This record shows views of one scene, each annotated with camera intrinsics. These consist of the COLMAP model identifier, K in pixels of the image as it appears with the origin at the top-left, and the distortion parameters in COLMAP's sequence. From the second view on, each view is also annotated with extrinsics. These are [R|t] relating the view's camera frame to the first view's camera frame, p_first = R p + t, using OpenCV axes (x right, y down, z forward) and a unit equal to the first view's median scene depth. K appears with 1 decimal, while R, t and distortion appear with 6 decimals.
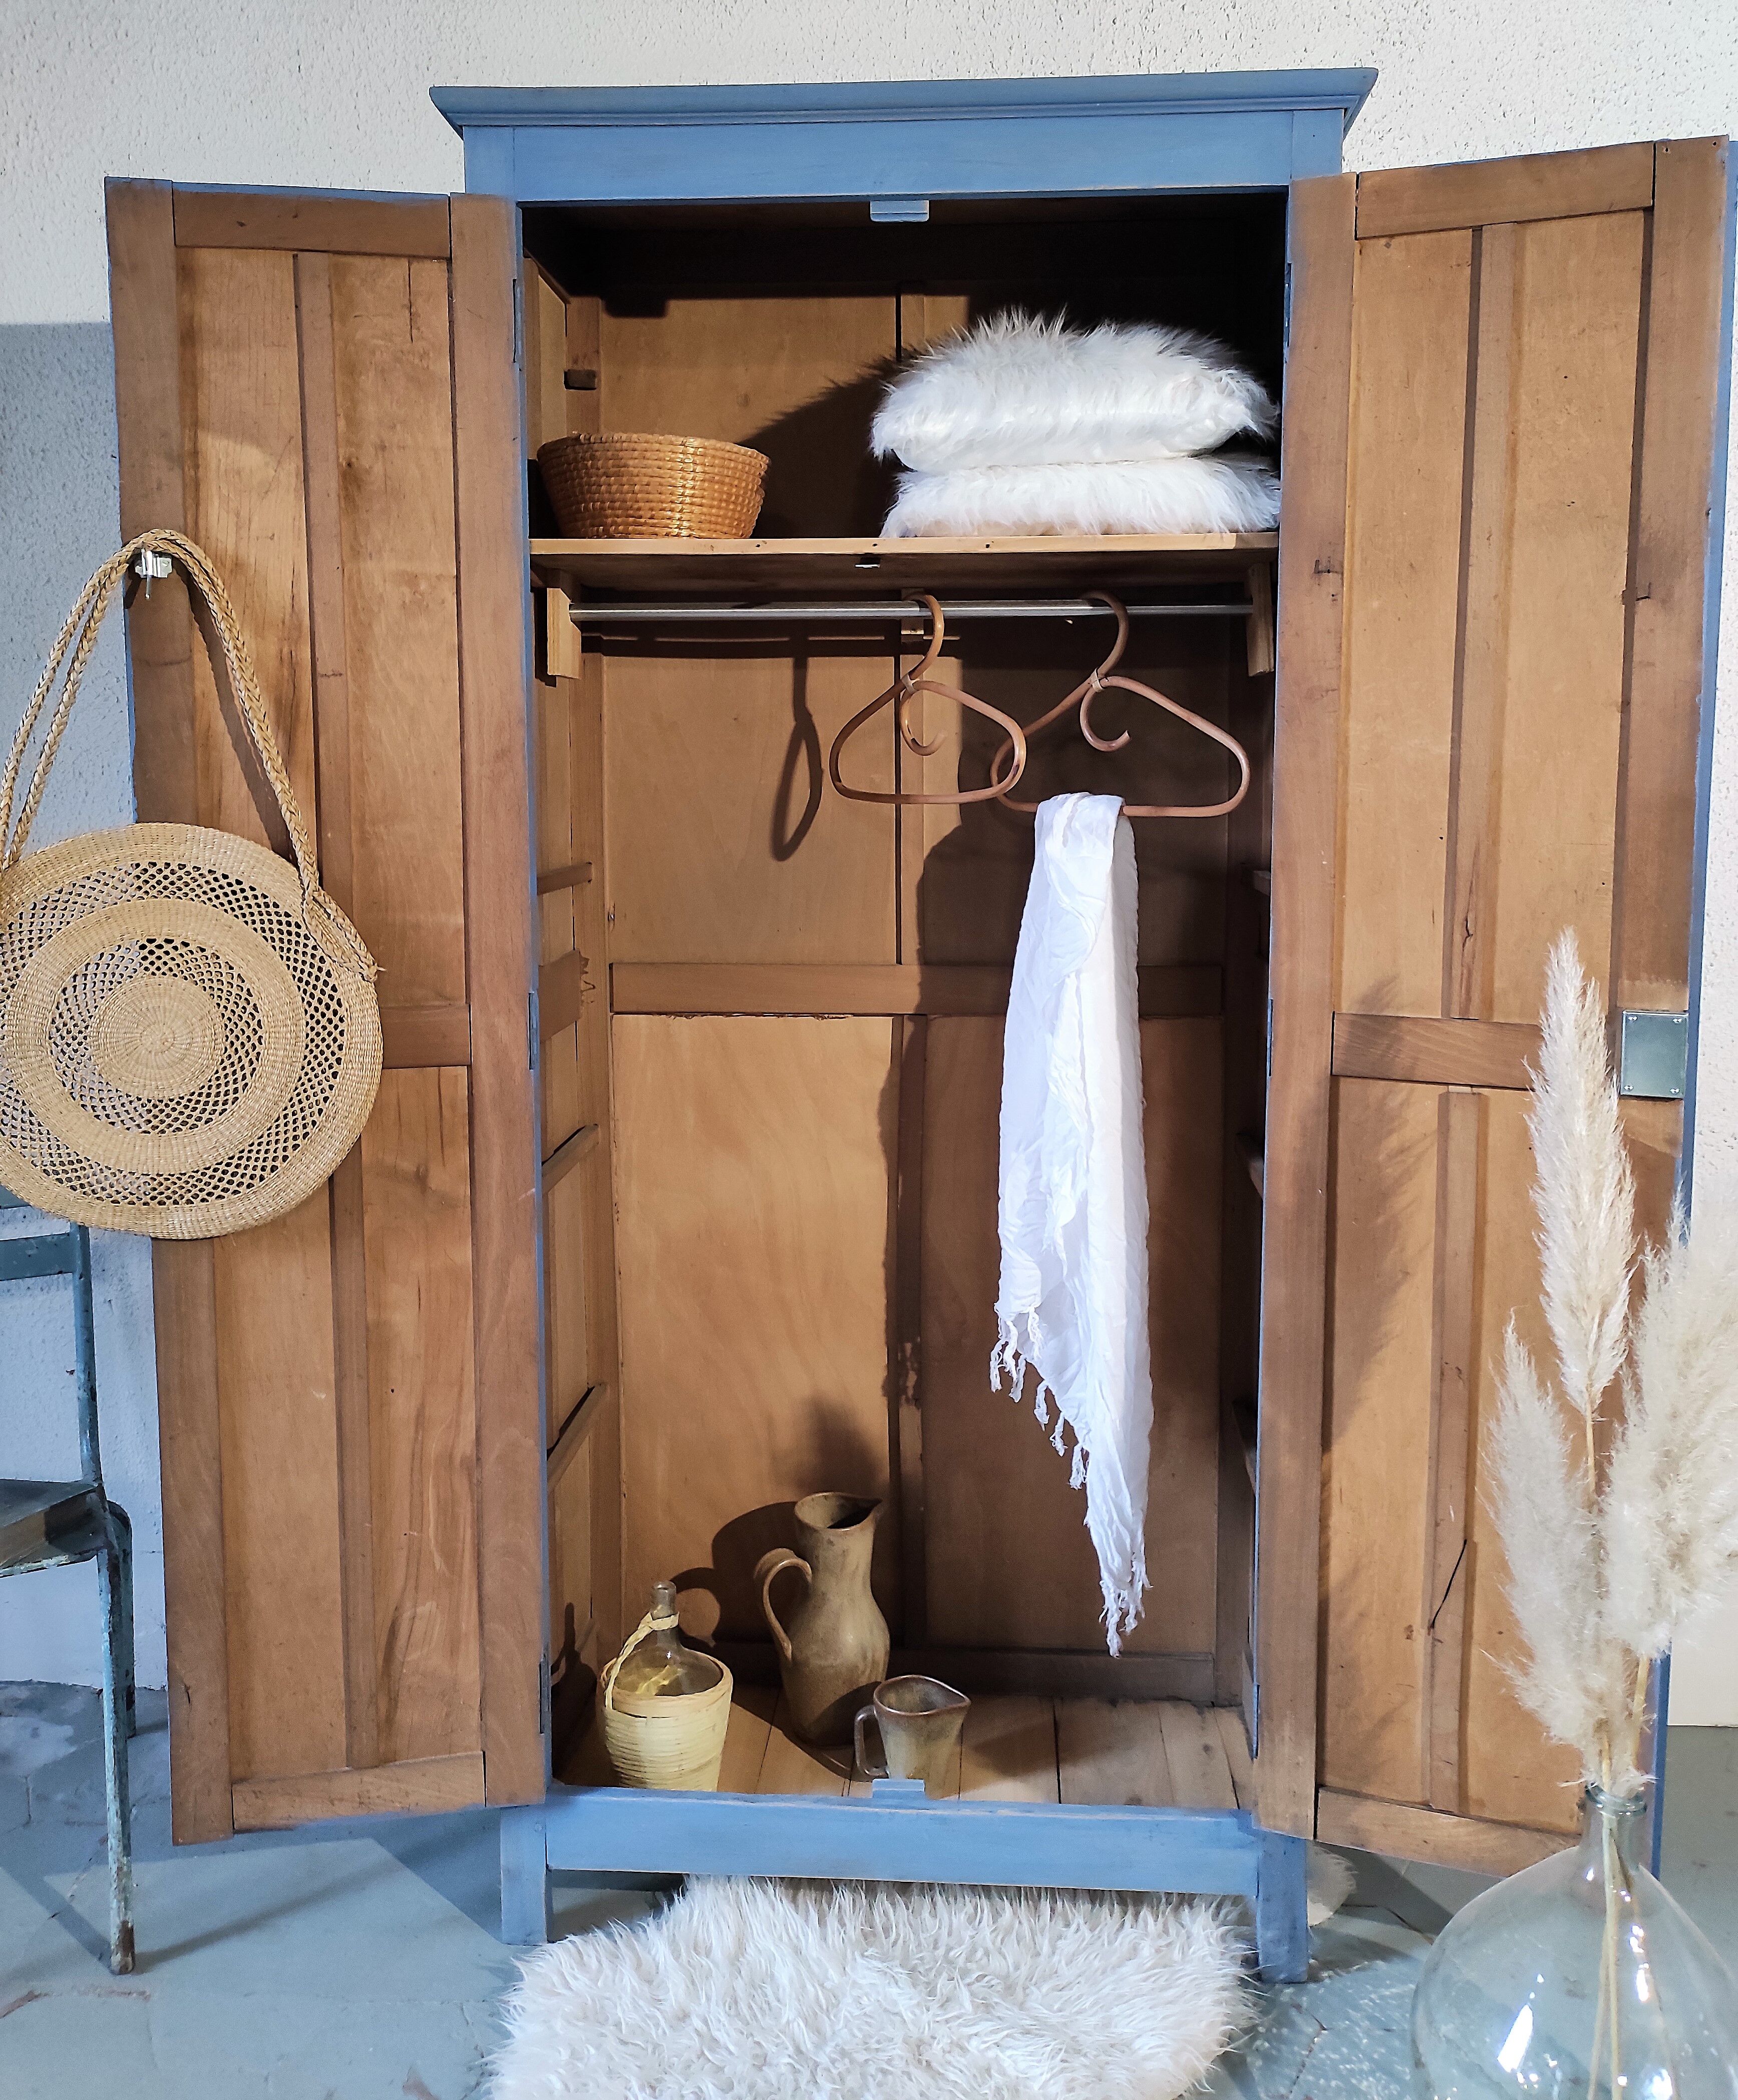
lens RADIAL K [[1698.6, 0, 850.7], [0, 1698.6, 944.0], [0, 0, 1]] dist [0.032176, -0.015877]
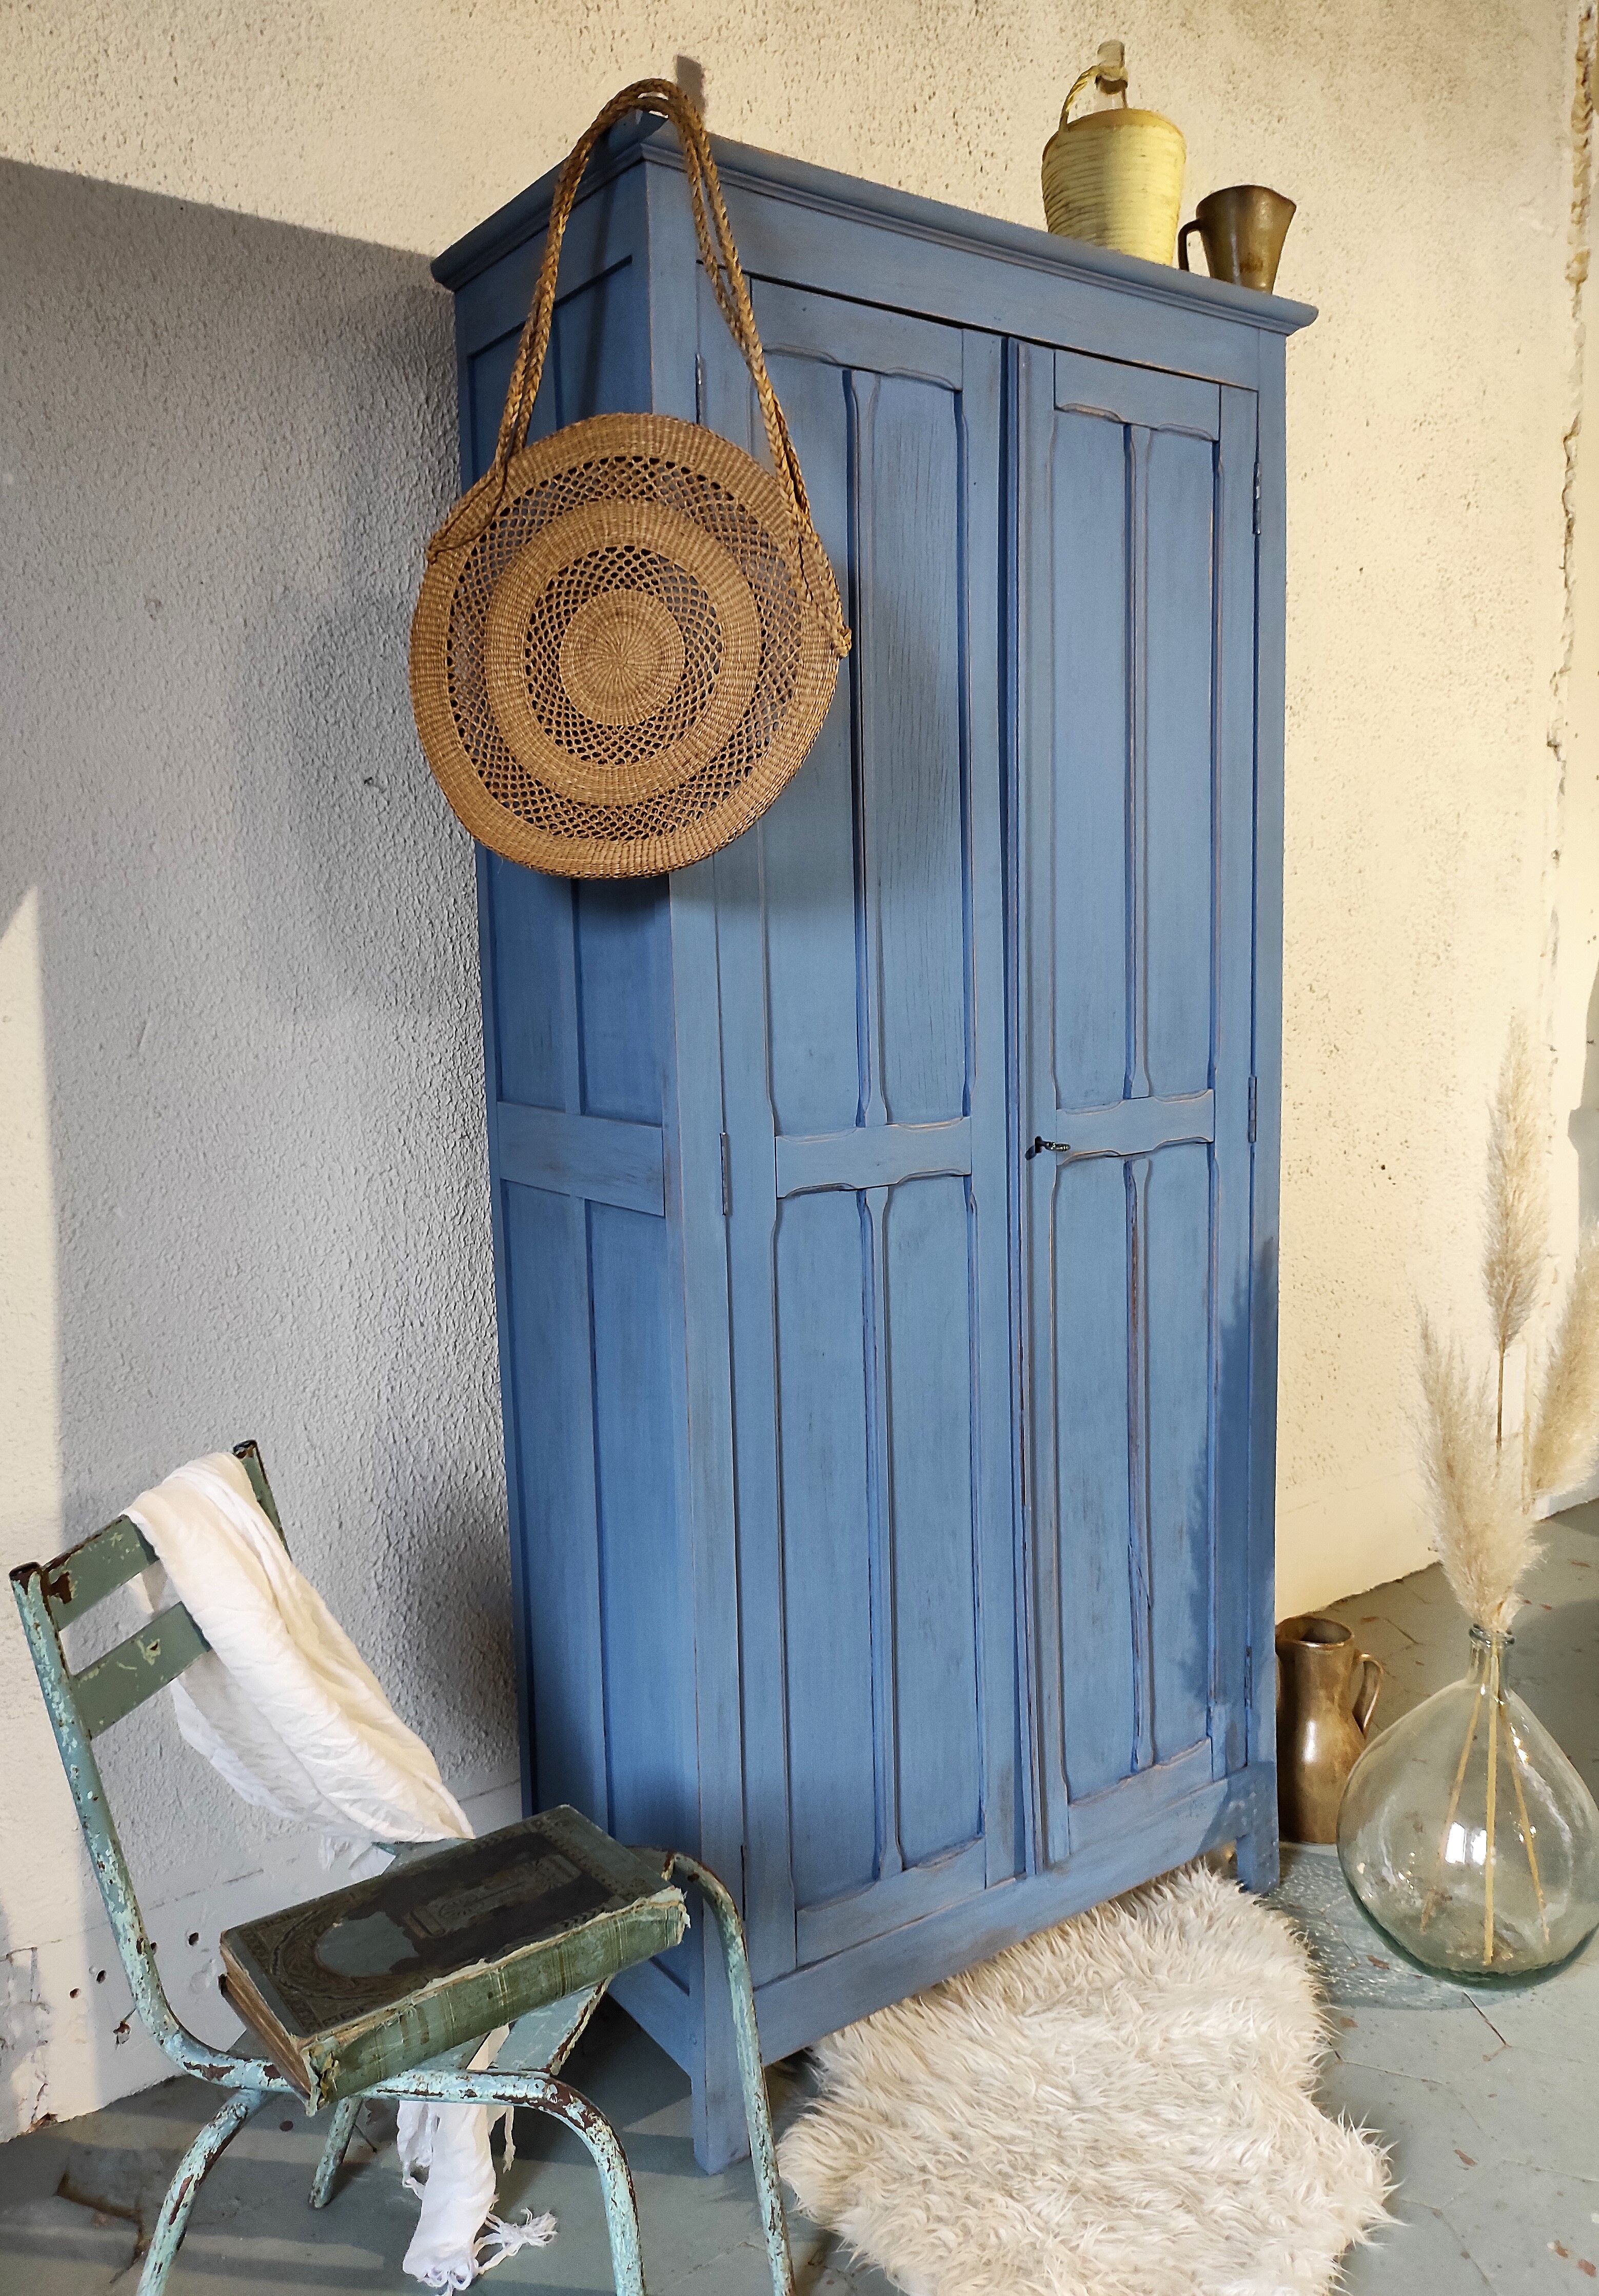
lens RADIAL K [[1768.3, 0, 812.2], [0, 1768.3, 1109.1], [0, 0, 1]] dist [0.027558, -0.019163]
pose [[0.769174, -0.087130, 0.633071, -0.753764], [0.080969, 0.995965, 0.038699, -0.017820], [-0.633889, 0.021493, 0.773126, 0.233449]]
